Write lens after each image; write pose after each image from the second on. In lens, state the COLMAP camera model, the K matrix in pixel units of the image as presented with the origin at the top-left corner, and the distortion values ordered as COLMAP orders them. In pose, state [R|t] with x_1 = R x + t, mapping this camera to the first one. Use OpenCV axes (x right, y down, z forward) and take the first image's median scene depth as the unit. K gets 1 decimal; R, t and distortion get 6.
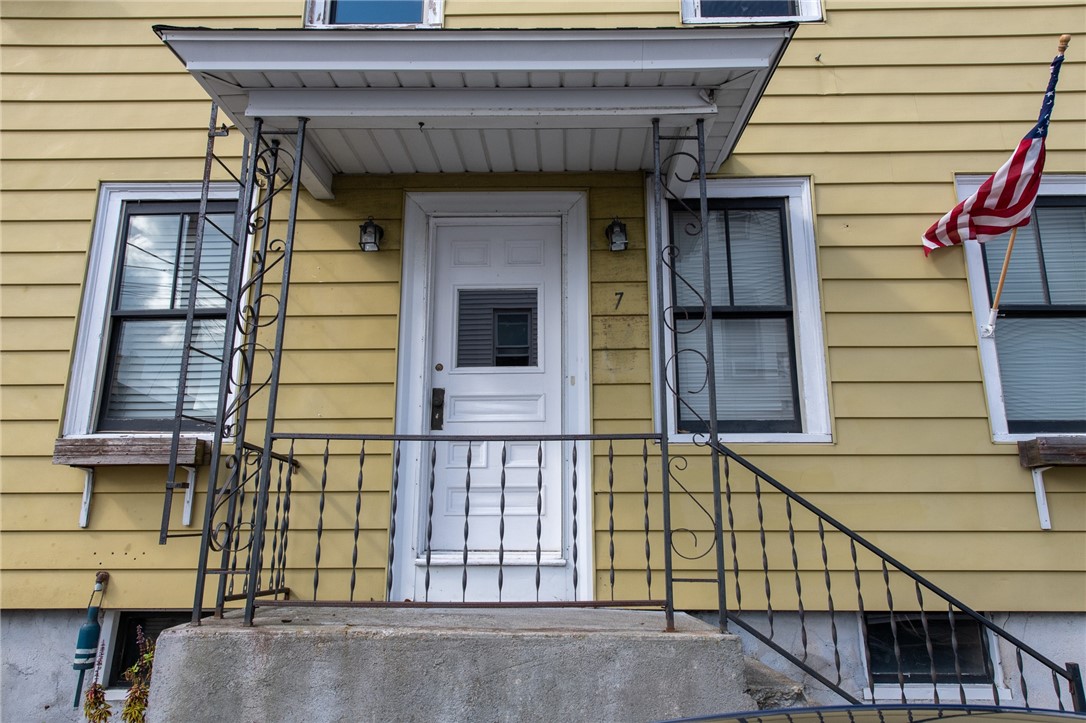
lens RADIAL K [[722.5, 0, 546.6], [0, 722.5, 364.3], [0, 0, 1]] dist [0.048492, -0.059937]
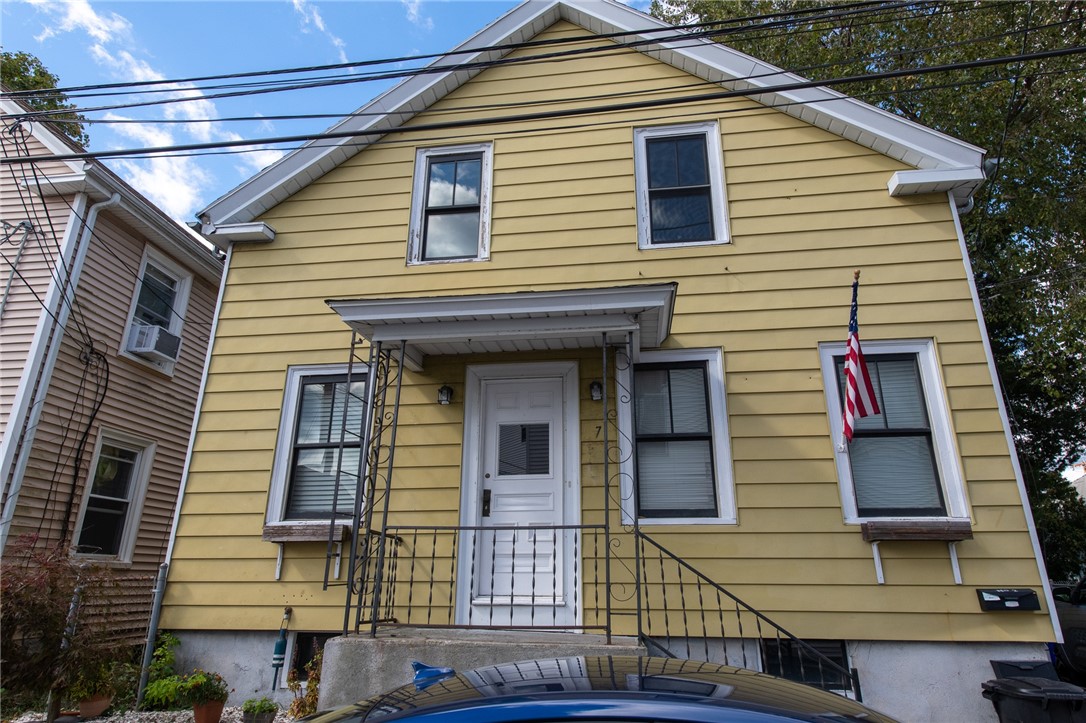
lens RADIAL K [[631.7, 0, 545.3], [0, 631.7, 364.4], [0, 0, 1]] dist [0.018426, -0.000123]
pose [[0.992389, -0.036719, -0.117537, 0.162503], [0.024758, 0.994512, -0.101646, -0.103618], [0.120624, 0.097963, 0.987853, -0.411011]]
